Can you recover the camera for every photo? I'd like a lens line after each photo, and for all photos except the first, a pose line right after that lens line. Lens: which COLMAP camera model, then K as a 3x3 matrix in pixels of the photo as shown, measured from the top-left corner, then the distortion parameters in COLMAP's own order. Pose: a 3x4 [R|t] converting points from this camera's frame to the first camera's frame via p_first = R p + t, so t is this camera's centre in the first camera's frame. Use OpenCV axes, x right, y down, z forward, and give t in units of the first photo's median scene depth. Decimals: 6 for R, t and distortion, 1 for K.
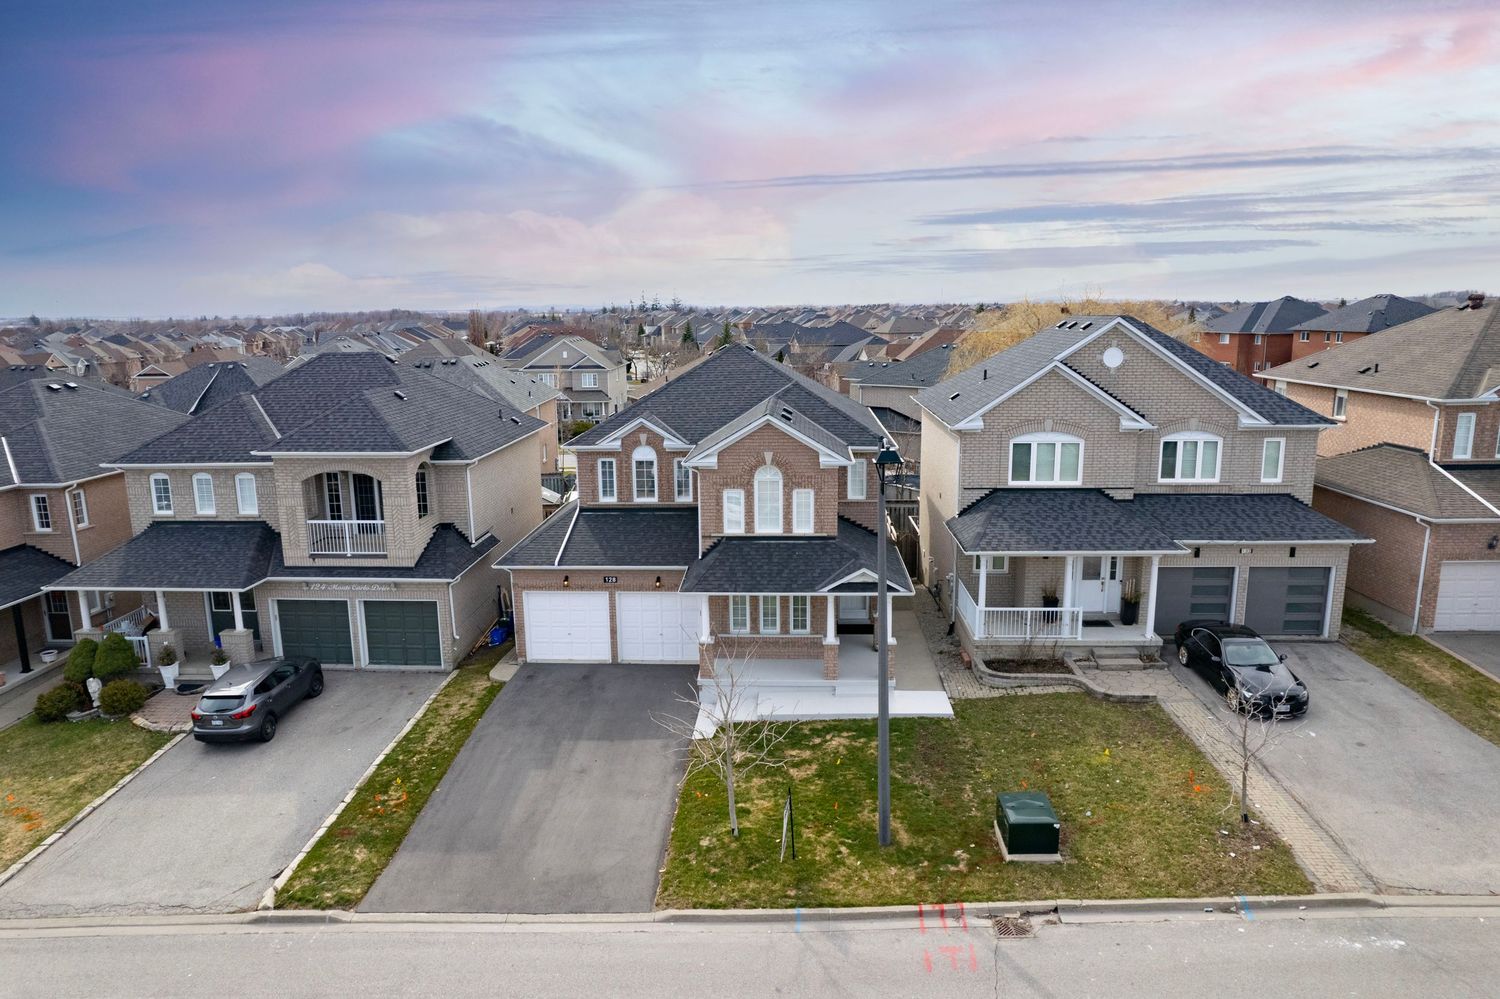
lens RADIAL K [[970.8, 0, 750.0], [0, 970.8, 499.5], [0, 0, 1]] dist [-0.085283, 0.076737]
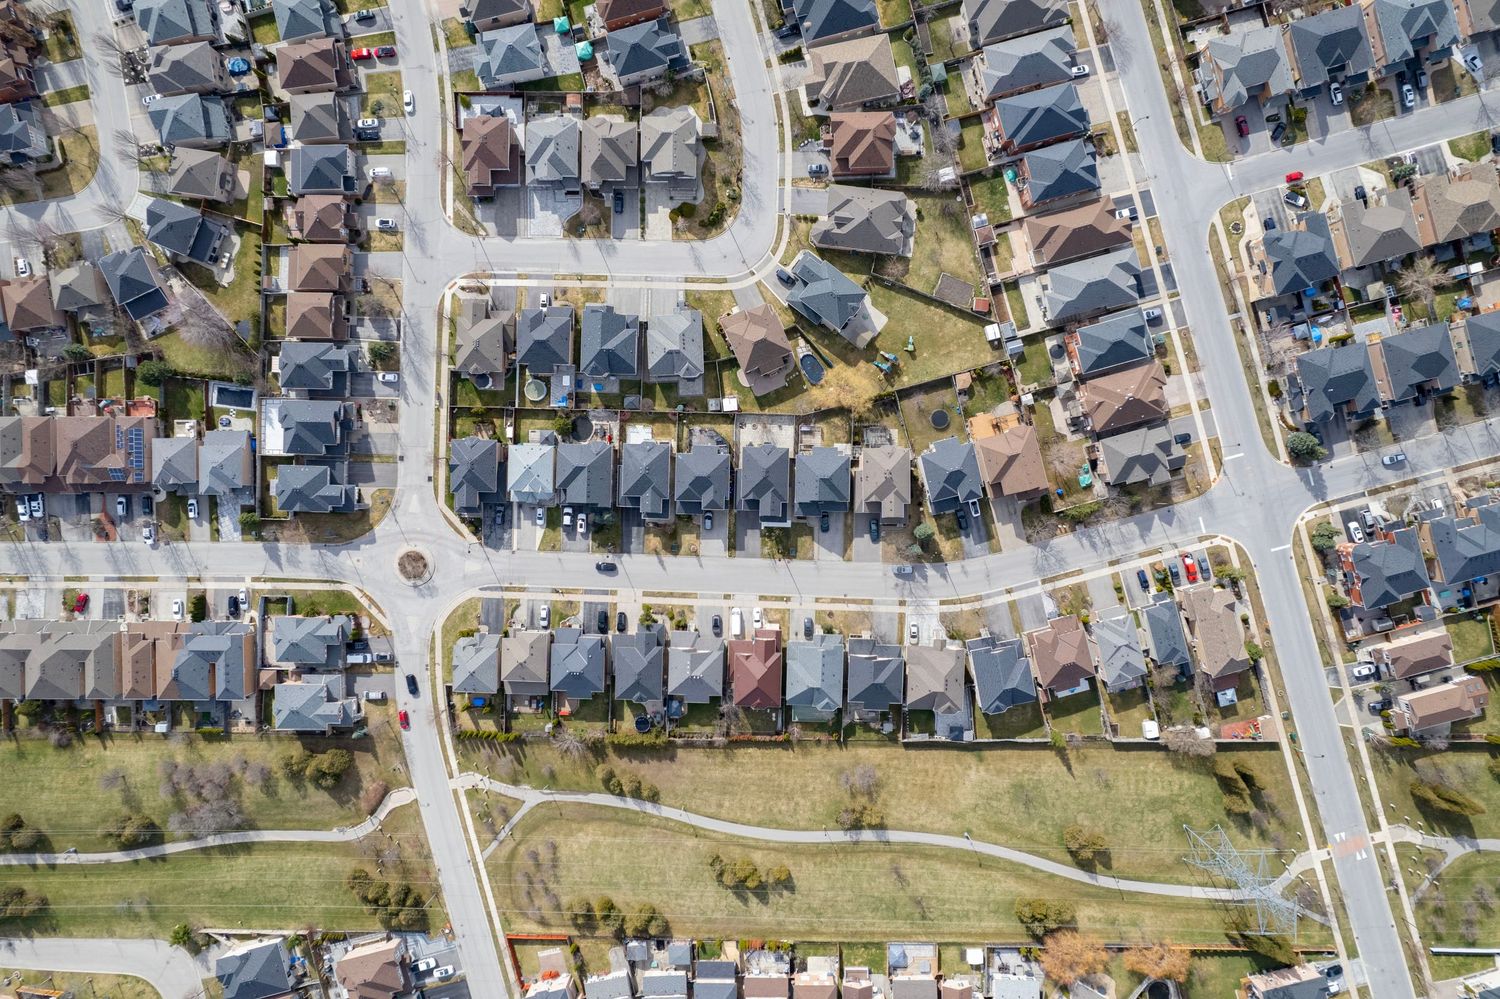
lens RADIAL K [[970.8, 0, 750.0], [0, 970.8, 499.5], [0, 0, 1]] dist [-0.085283, 0.076737]
pose [[0.999801, -0.019886, 0.001795, -0.157764], [0.001745, 0.176567, 0.984287, -7.732661], [-0.019891, -0.984088, 0.176567, -0.296672]]
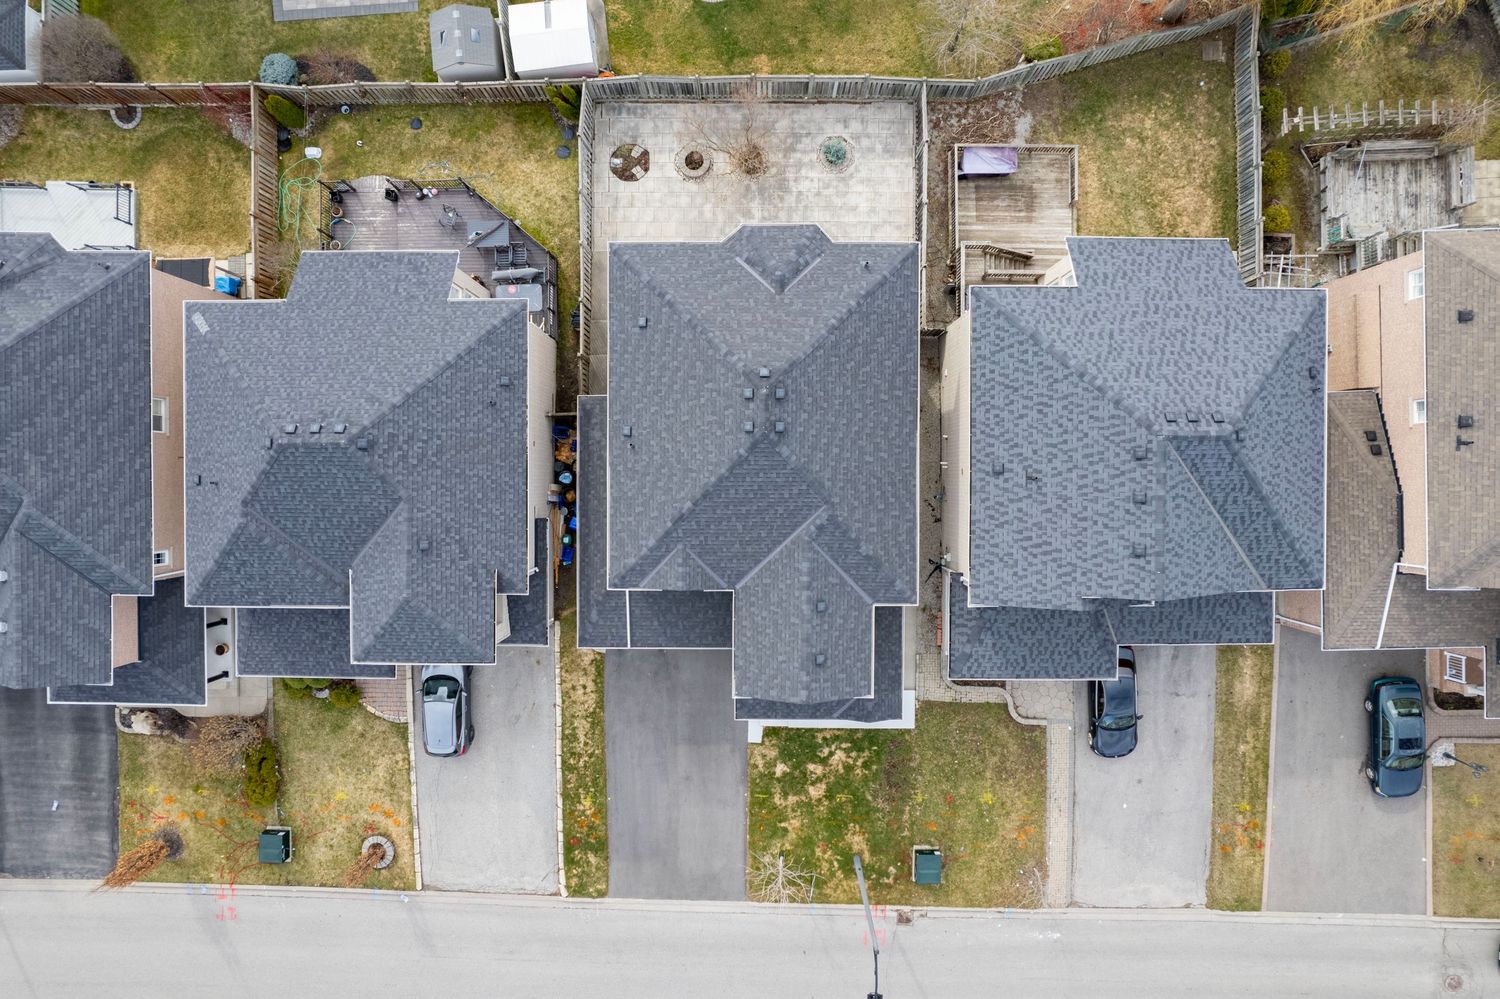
lens RADIAL K [[970.8, 0, 750.0], [0, 970.8, 499.5], [0, 0, 1]] dist [-0.085283, 0.076737]
pose [[0.999036, -0.043153, 0.008011, -0.046453], [-0.000415, 0.173222, 0.984883, -1.231030], [-0.043888, -0.983937, 0.173037, 0.983038]]
